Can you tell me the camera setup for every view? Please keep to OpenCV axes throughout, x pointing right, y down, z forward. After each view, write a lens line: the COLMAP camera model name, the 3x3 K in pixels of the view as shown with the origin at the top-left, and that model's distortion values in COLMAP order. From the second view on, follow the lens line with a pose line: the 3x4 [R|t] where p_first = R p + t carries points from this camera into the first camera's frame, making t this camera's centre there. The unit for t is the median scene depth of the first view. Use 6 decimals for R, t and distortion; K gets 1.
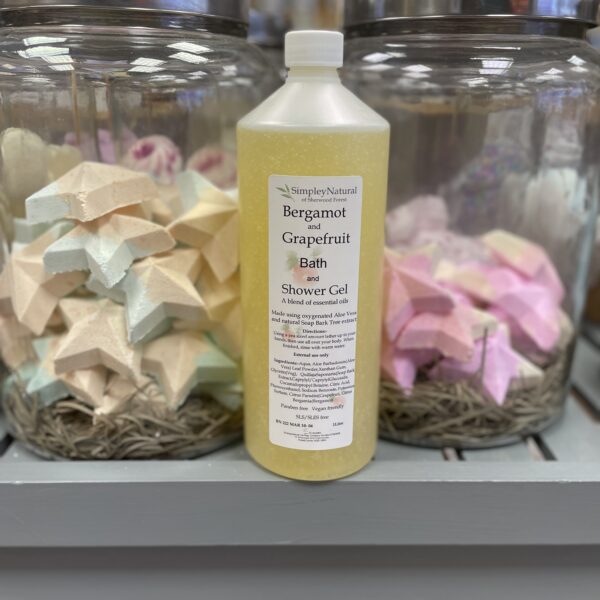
lens RADIAL K [[599.4, 0, 299.8], [0, 599.4, 289.3], [0, 0, 1]] dist [0.049488, -0.008452]
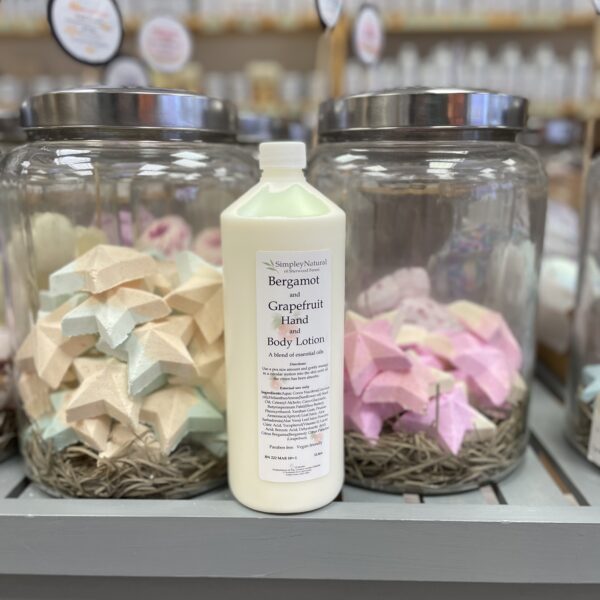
lens RADIAL K [[599.4, 0, 299.8], [0, 599.4, 289.3], [0, 0, 1]] dist [0.049488, -0.008452]
pose [[0.998945, -0.002950, -0.045830, 0.098995], [-0.002150, 0.993836, -0.110838, 0.011833], [0.045874, 0.110820, 0.992781, -0.170612]]
